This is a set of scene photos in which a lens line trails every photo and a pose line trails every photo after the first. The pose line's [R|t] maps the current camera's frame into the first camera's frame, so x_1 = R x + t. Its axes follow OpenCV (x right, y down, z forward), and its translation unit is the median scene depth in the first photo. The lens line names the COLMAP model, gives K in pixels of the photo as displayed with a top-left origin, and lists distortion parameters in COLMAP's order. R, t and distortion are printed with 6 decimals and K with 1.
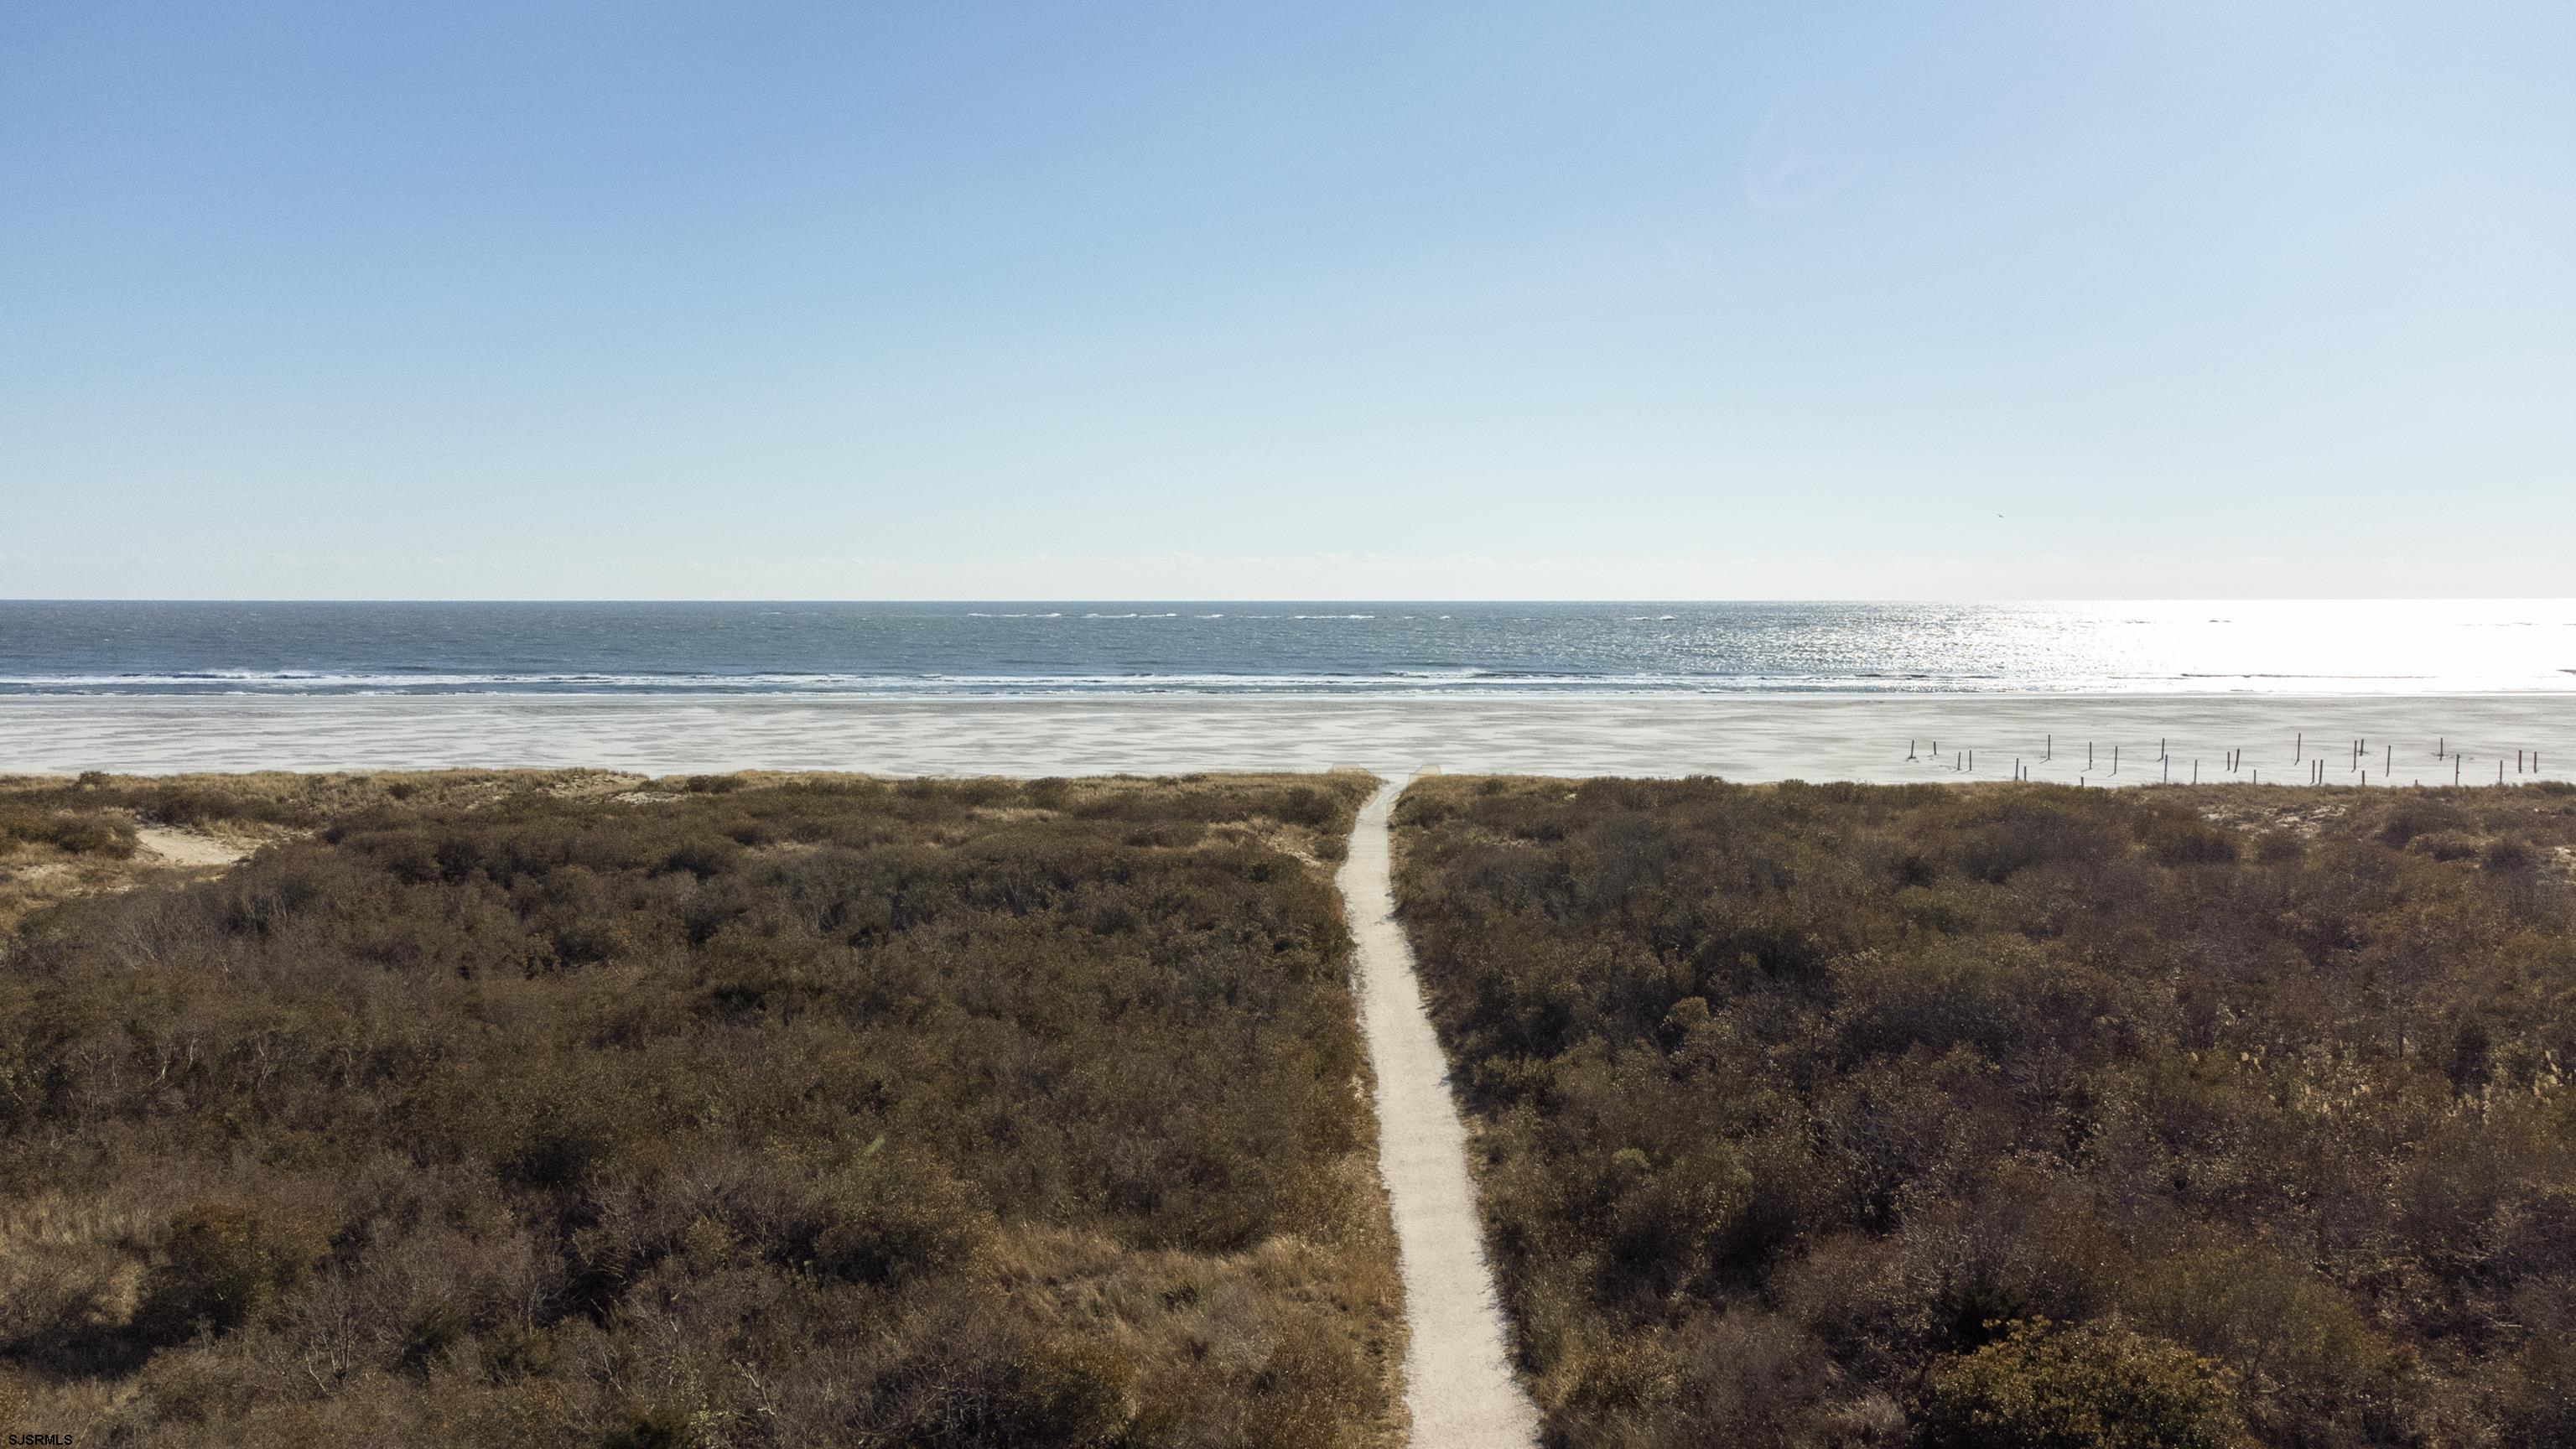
lens RADIAL K [[1887.4, 0, 1291.6], [0, 1887.4, 727.7], [0, 0, 1]] dist [0.053441, 0.000907]
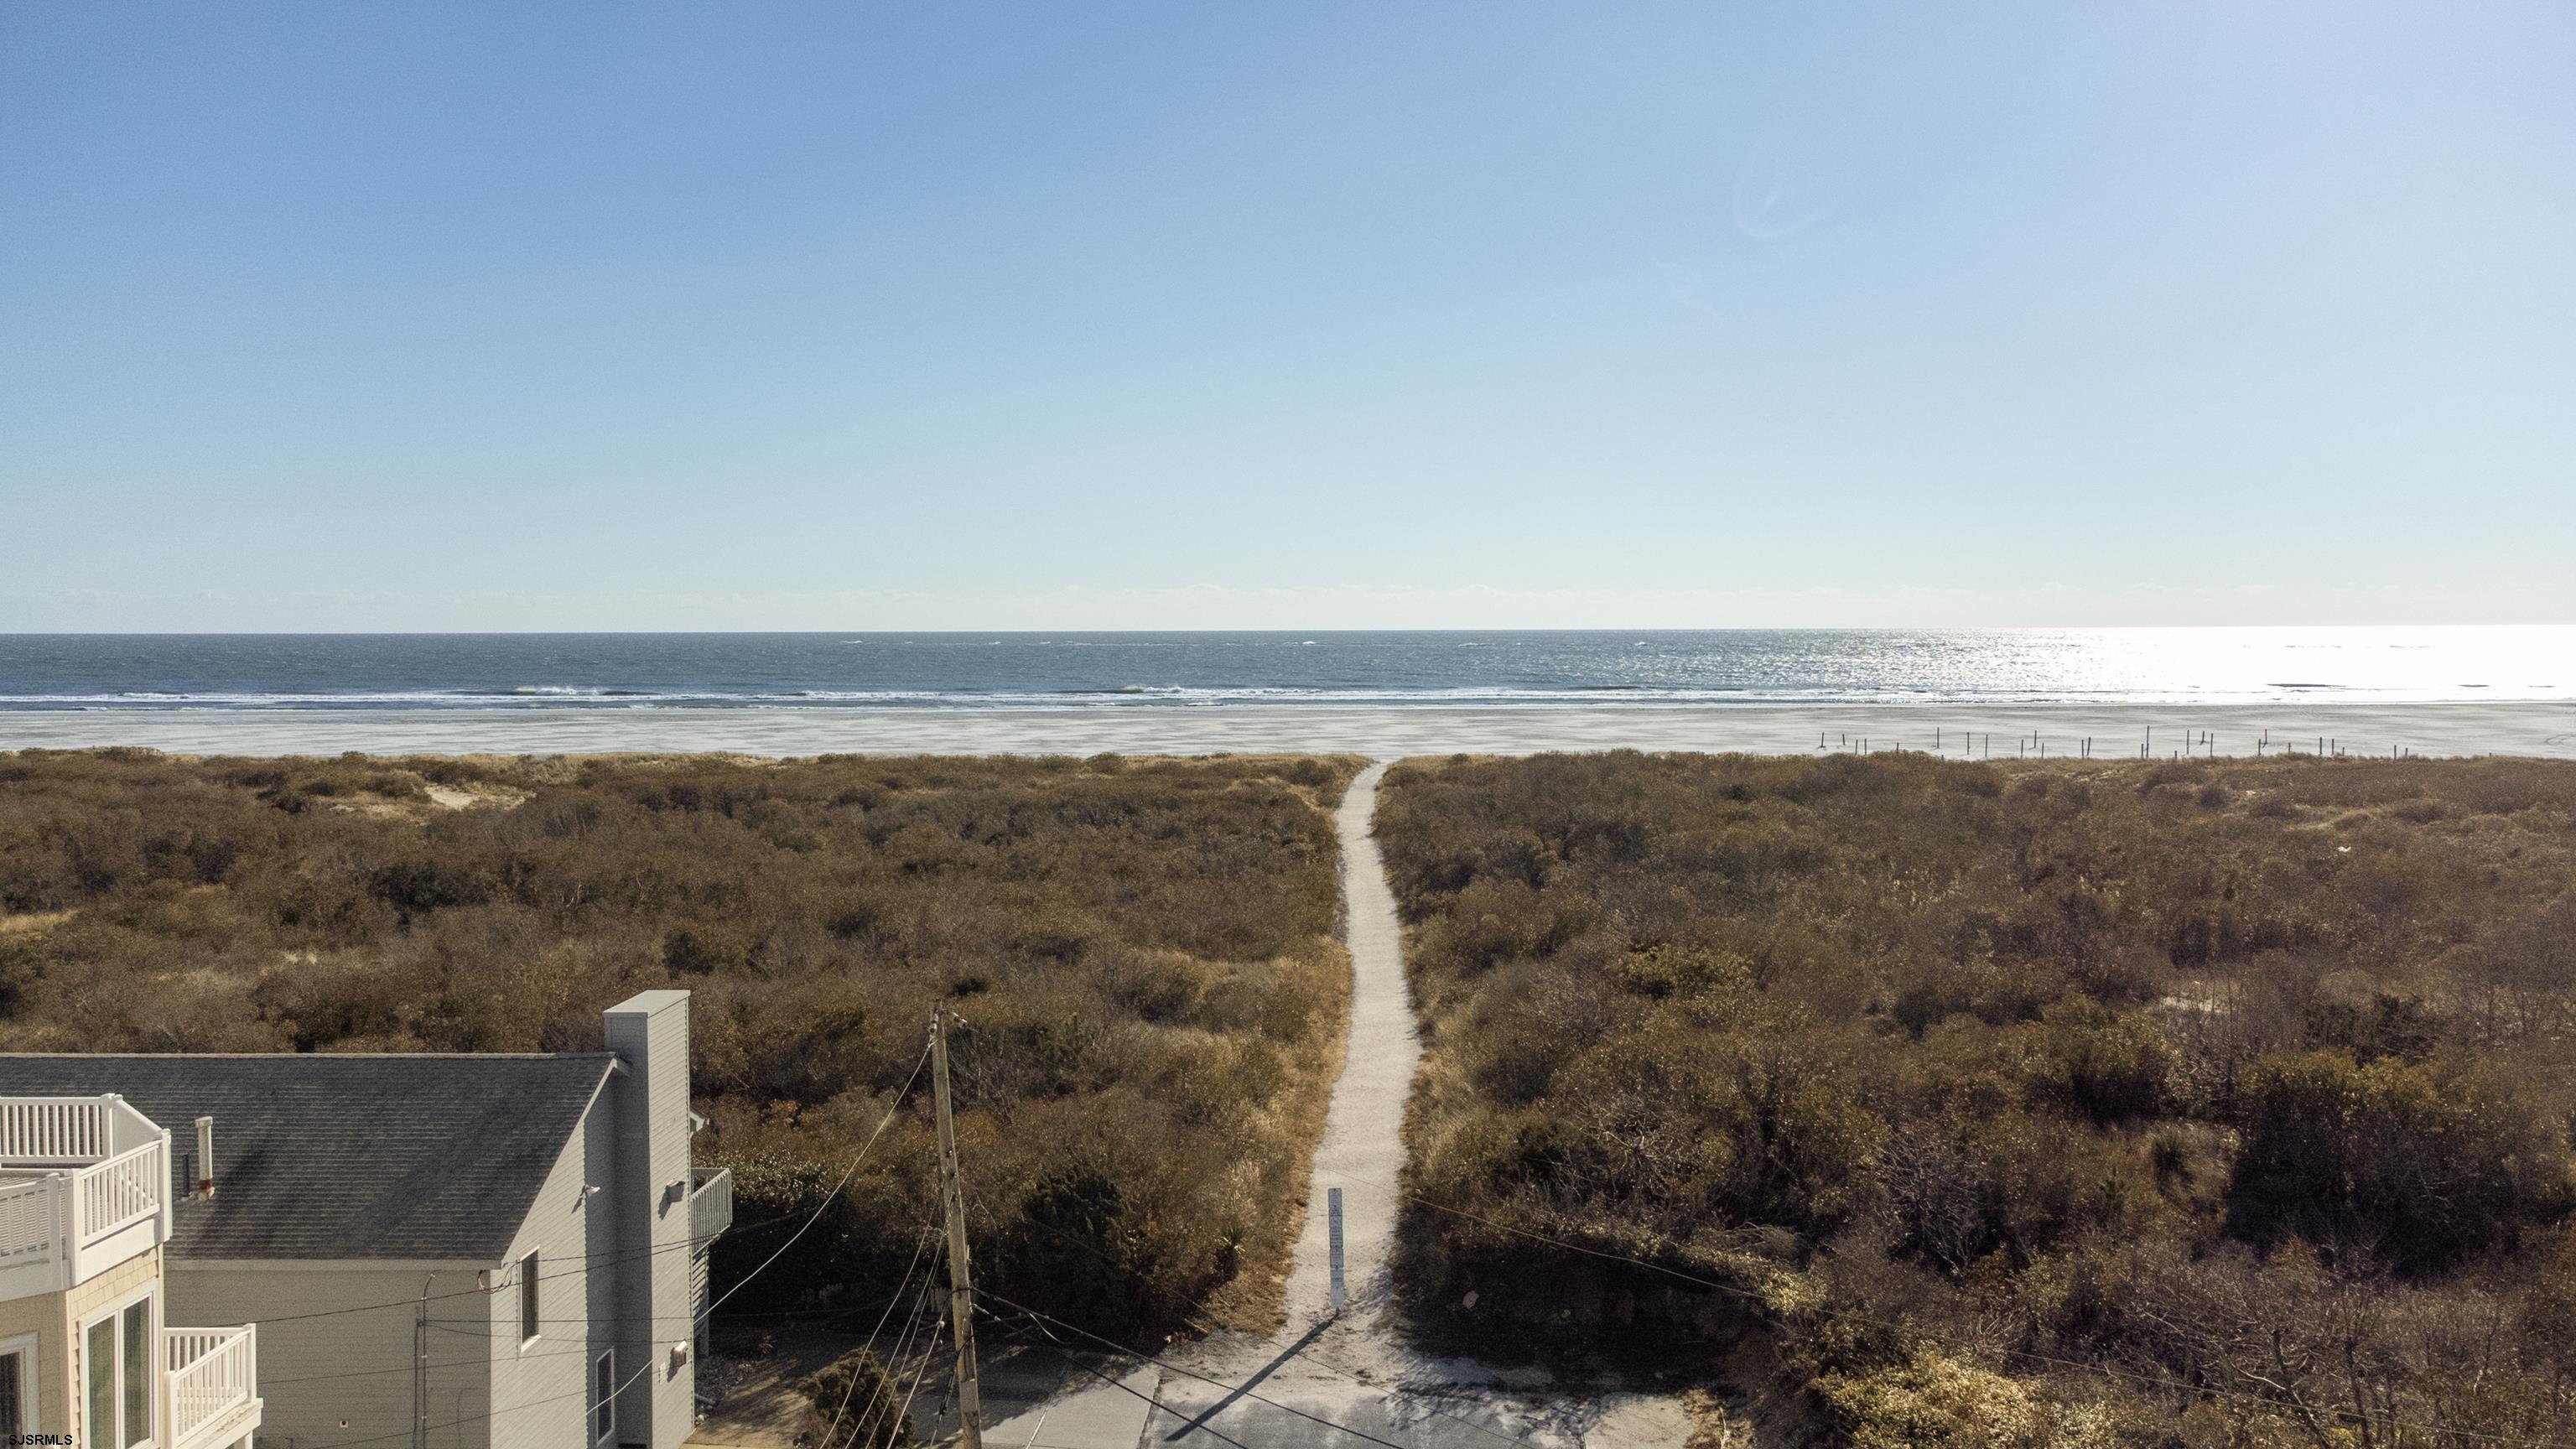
lens RADIAL K [[1918.5, 0, 1288.0], [0, 1918.5, 724.5], [0, 0, 1]] dist [0.053514, 0.002011]
pose [[0.999929, -0.002615, -0.011612, 0.010031], [0.002363, 0.999764, -0.021611, 0.048079], [0.011666, 0.021582, 0.999699, -0.380082]]
